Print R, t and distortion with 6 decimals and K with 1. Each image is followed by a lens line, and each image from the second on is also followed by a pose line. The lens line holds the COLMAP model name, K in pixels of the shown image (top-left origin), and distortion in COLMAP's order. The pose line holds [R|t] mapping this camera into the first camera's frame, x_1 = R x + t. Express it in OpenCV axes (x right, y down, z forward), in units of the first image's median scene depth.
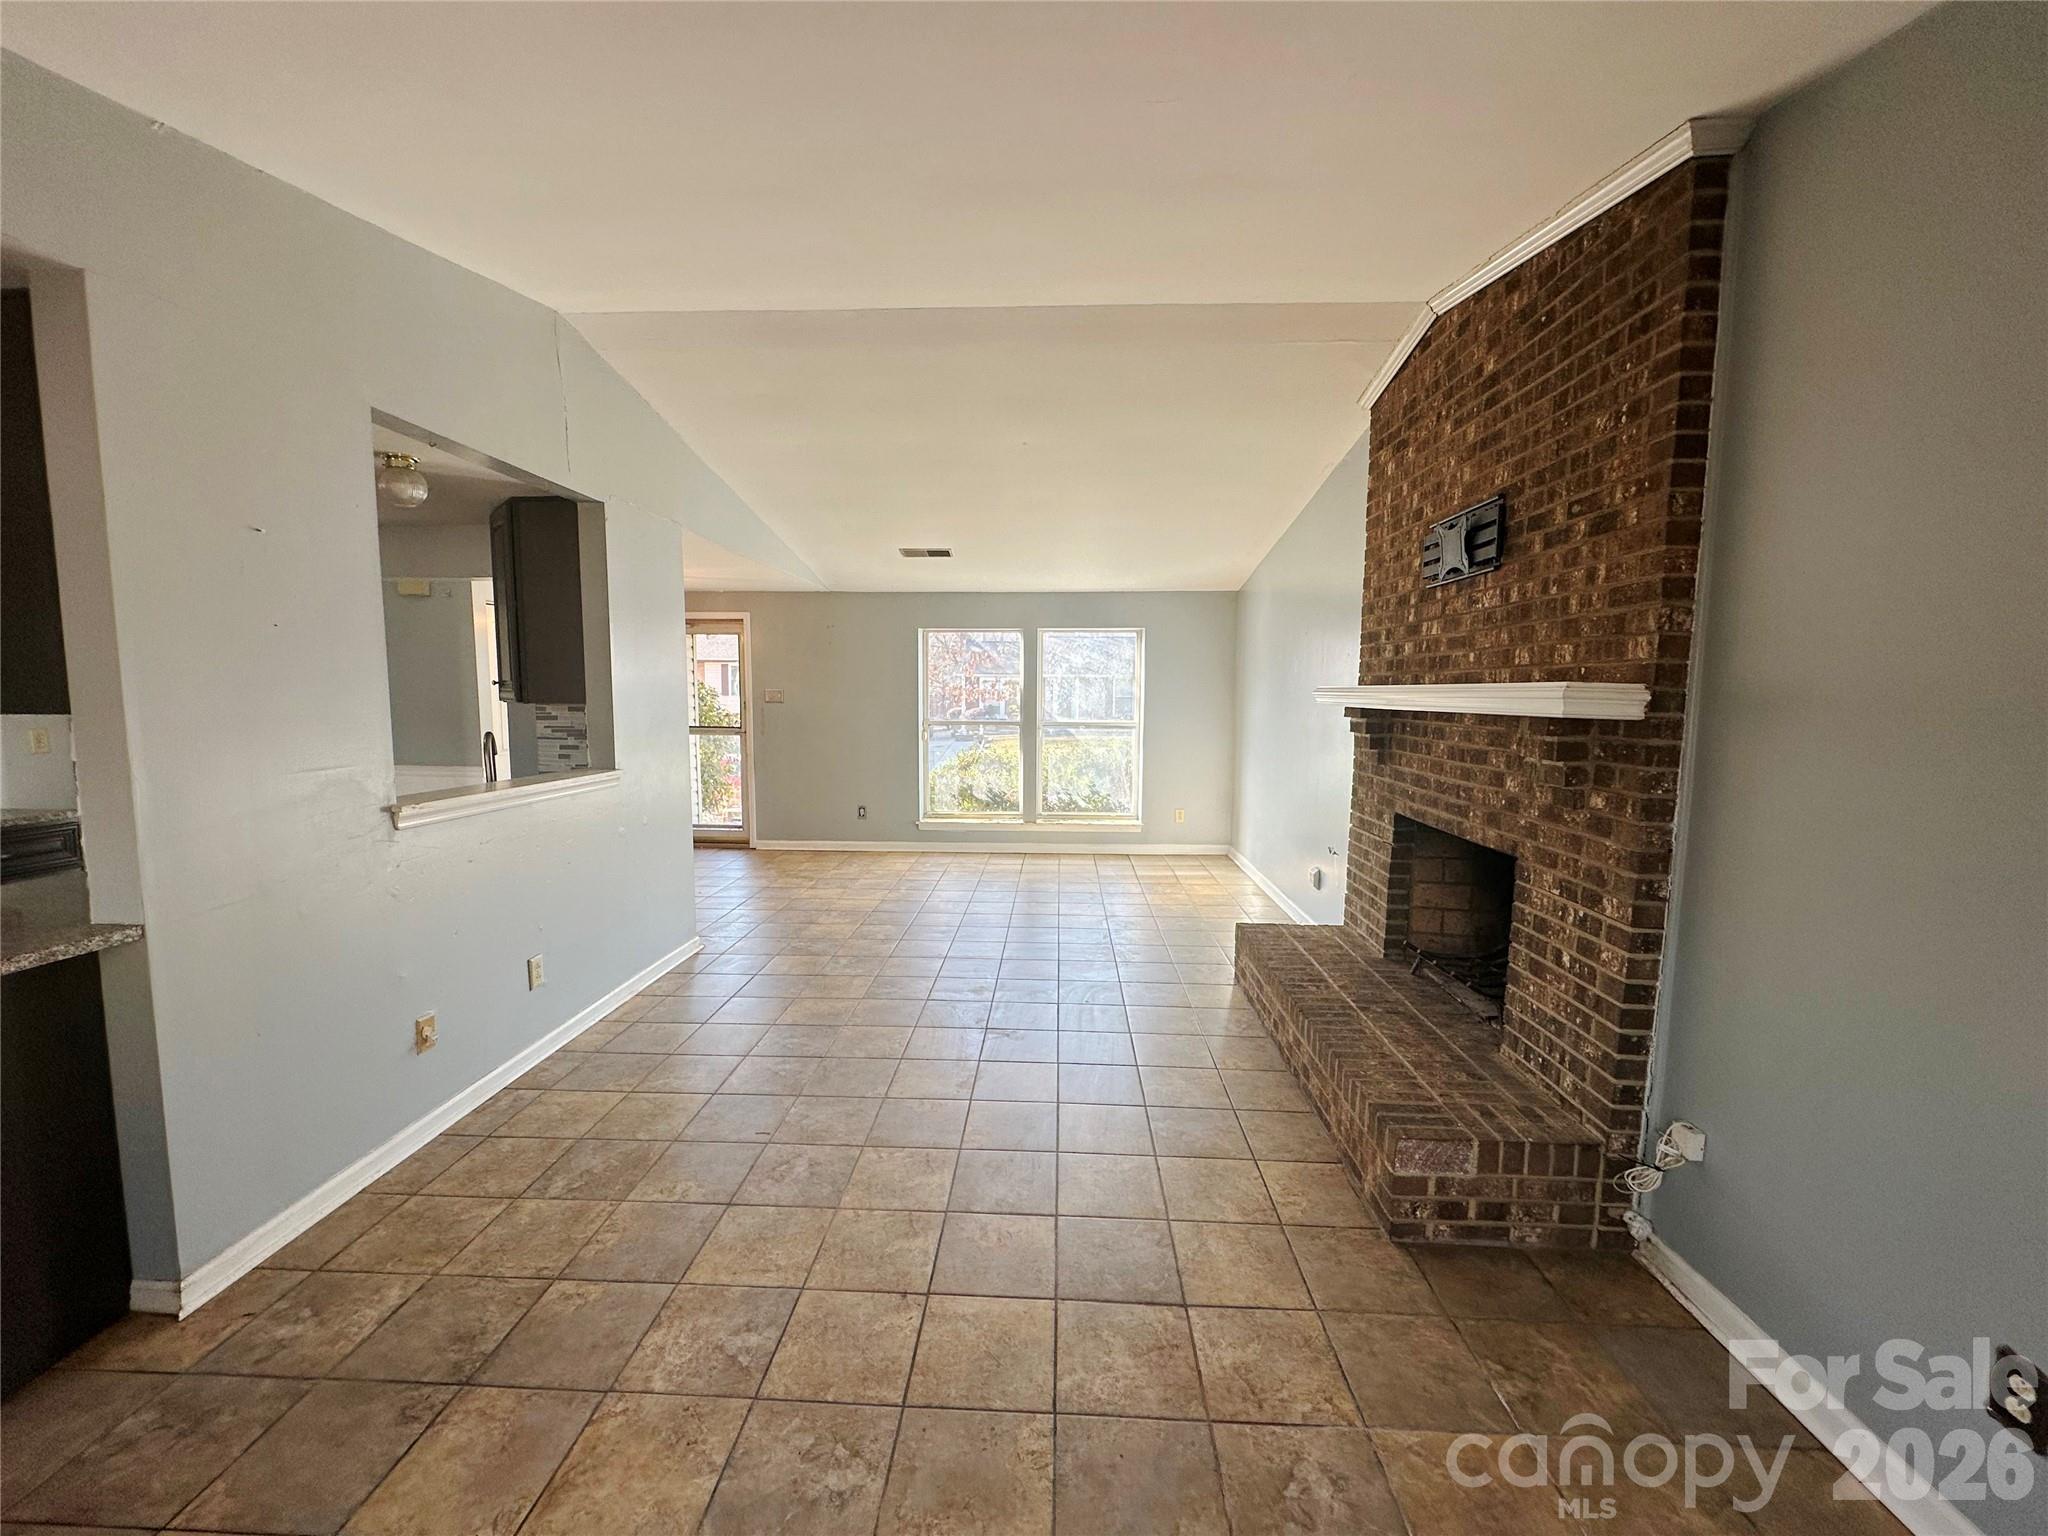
lens RADIAL K [[815.6, 0, 1024.0], [0, 815.6, 768.0], [0, 0, 1]] dist [-0.001913, -0.000014]
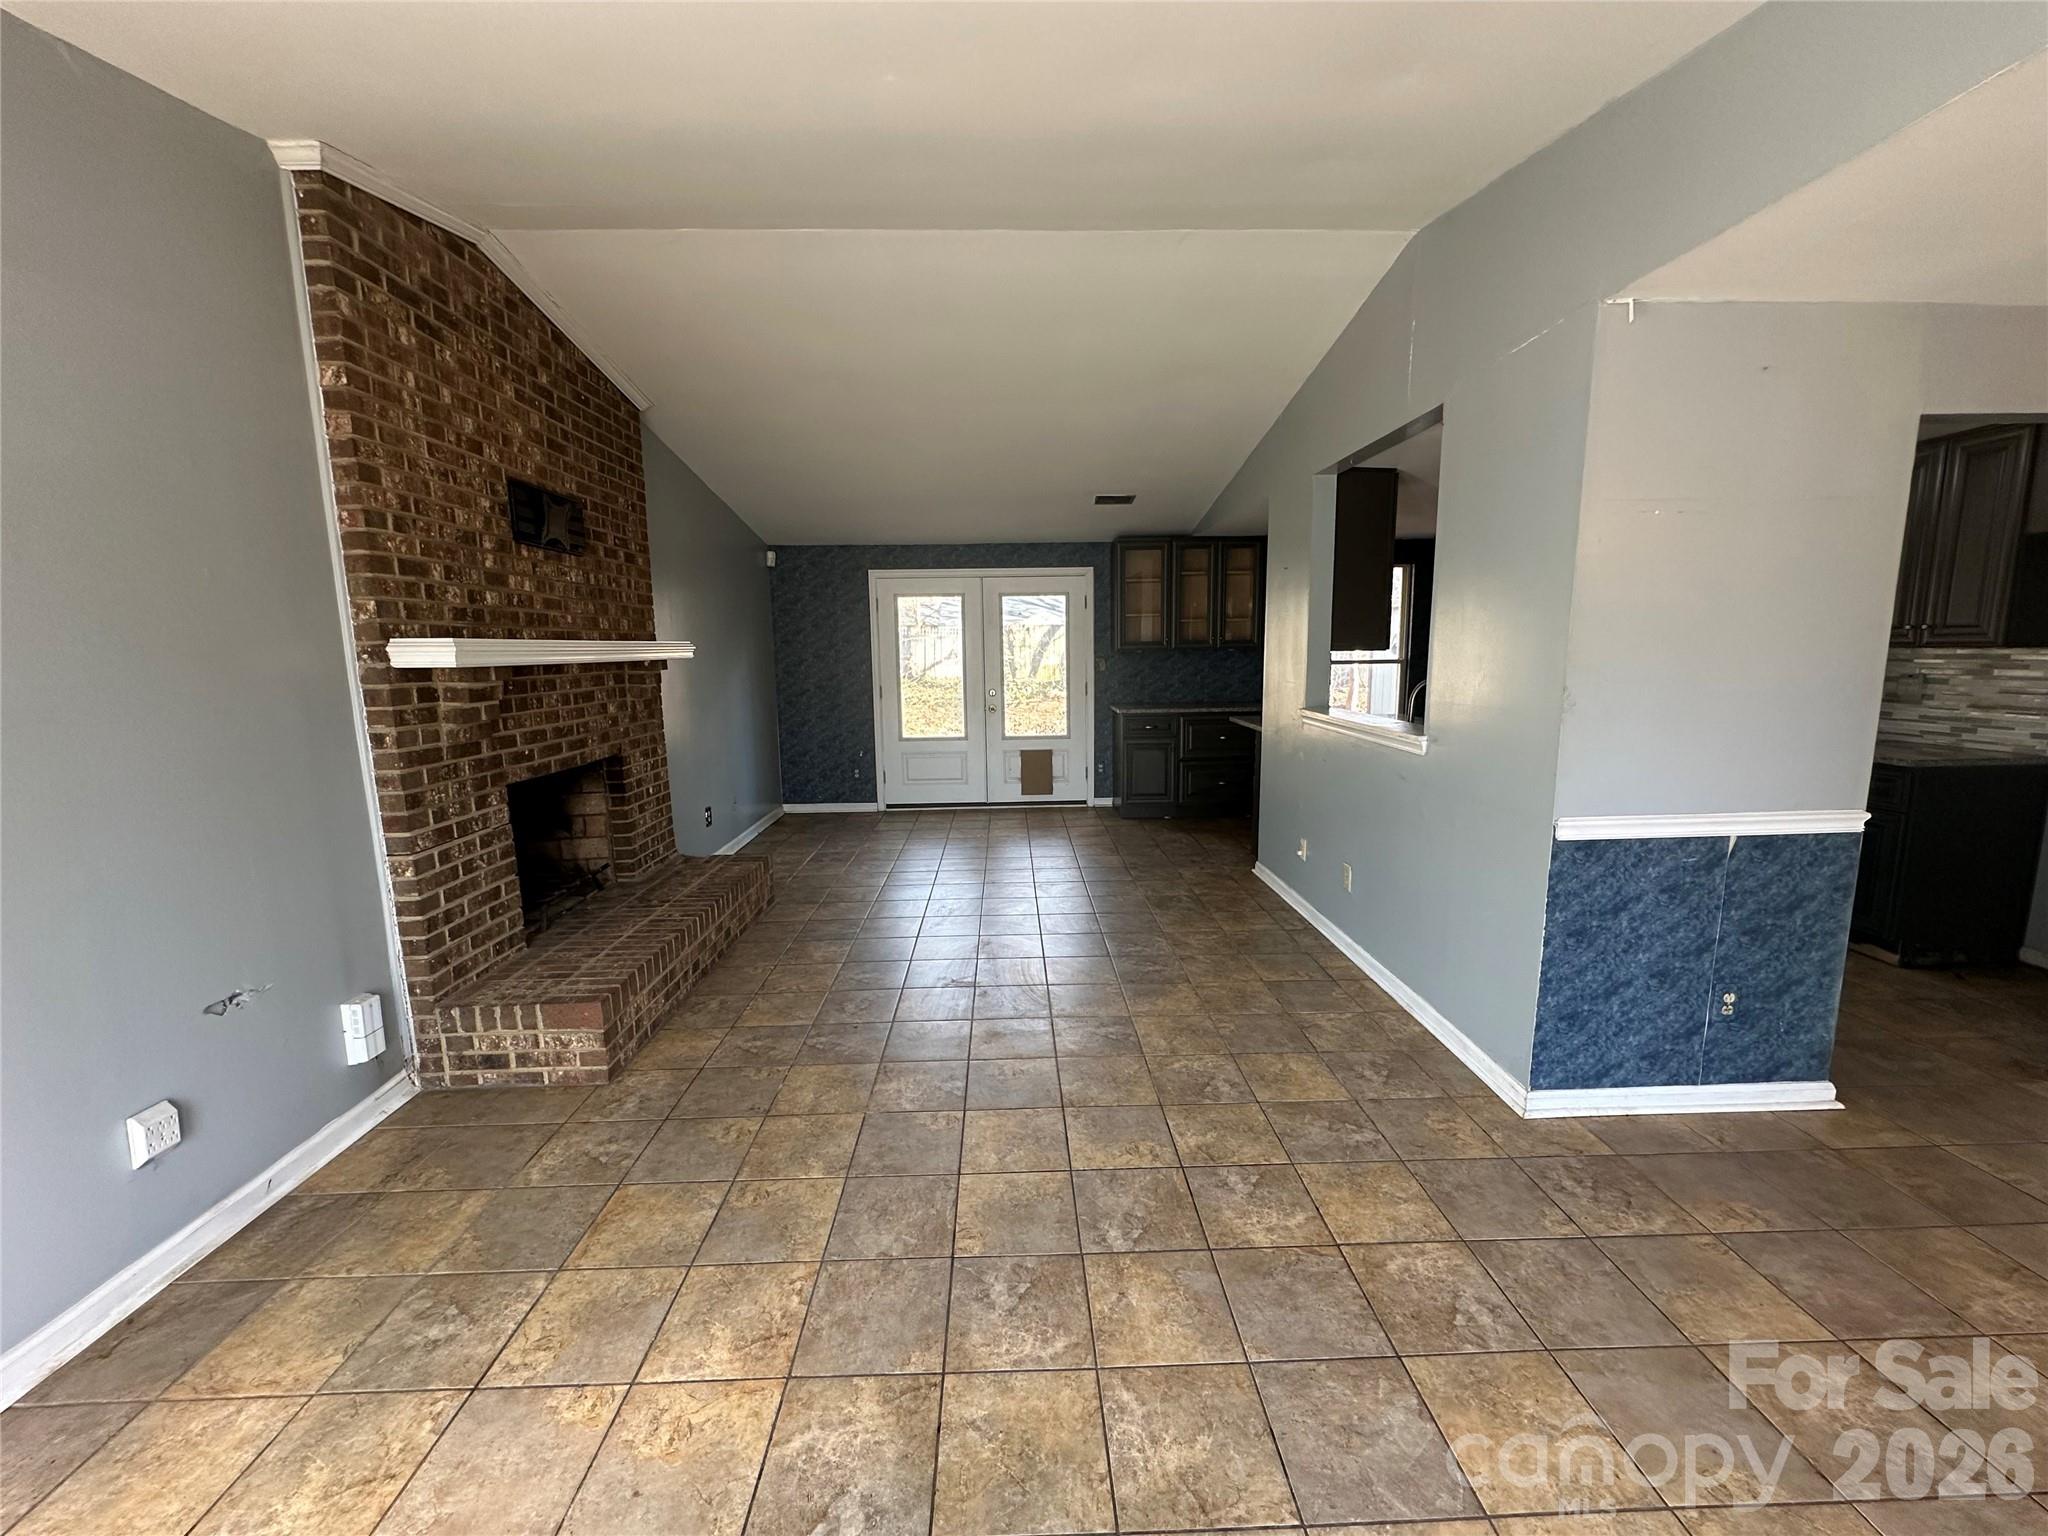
lens RADIAL K [[815.6, 0, 1024.0], [0, 815.6, 768.0], [0, 0, 1]] dist [-0.001913, -0.000014]
pose [[-0.997636, 0.017809, -0.066371, -0.056524], [0.001424, 0.970986, 0.239130, -0.218235], [0.068704, 0.238471, -0.968716, 2.379326]]
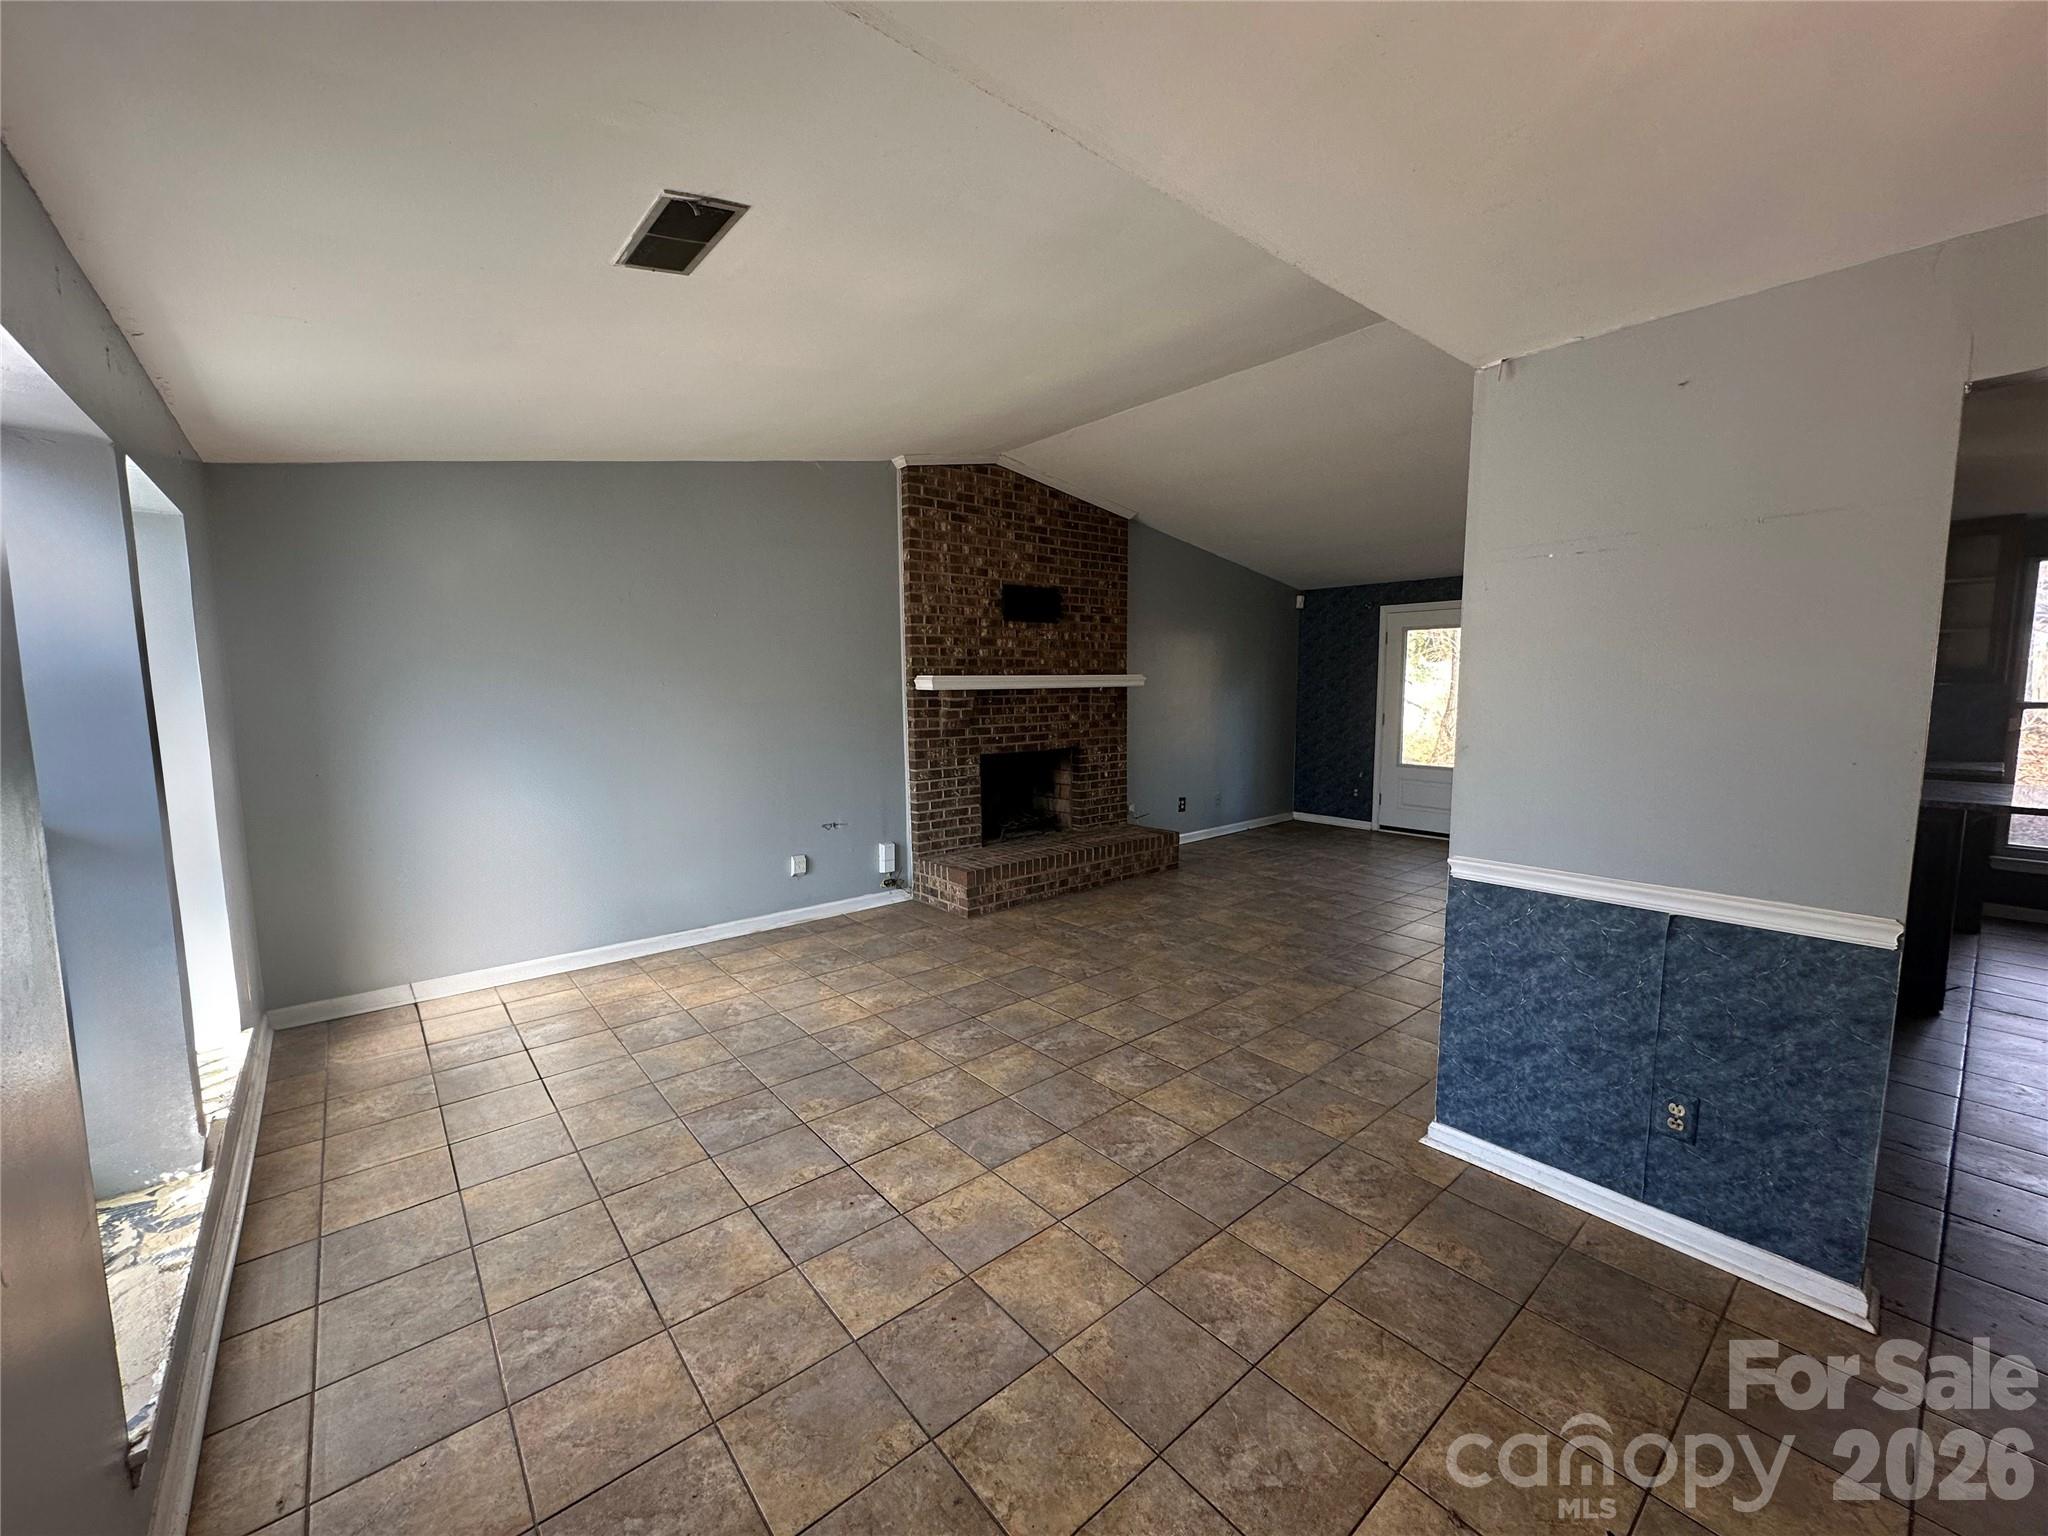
lens RADIAL K [[815.6, 0, 1024.0], [0, 815.6, 768.0], [0, 0, 1]] dist [-0.001913, -0.000014]
pose [[-0.671785, -0.080638, 0.736344, -0.990101], [0.074366, 0.981693, 0.175353, -0.244924], [-0.737003, 0.172559, -0.653490, 2.507086]]
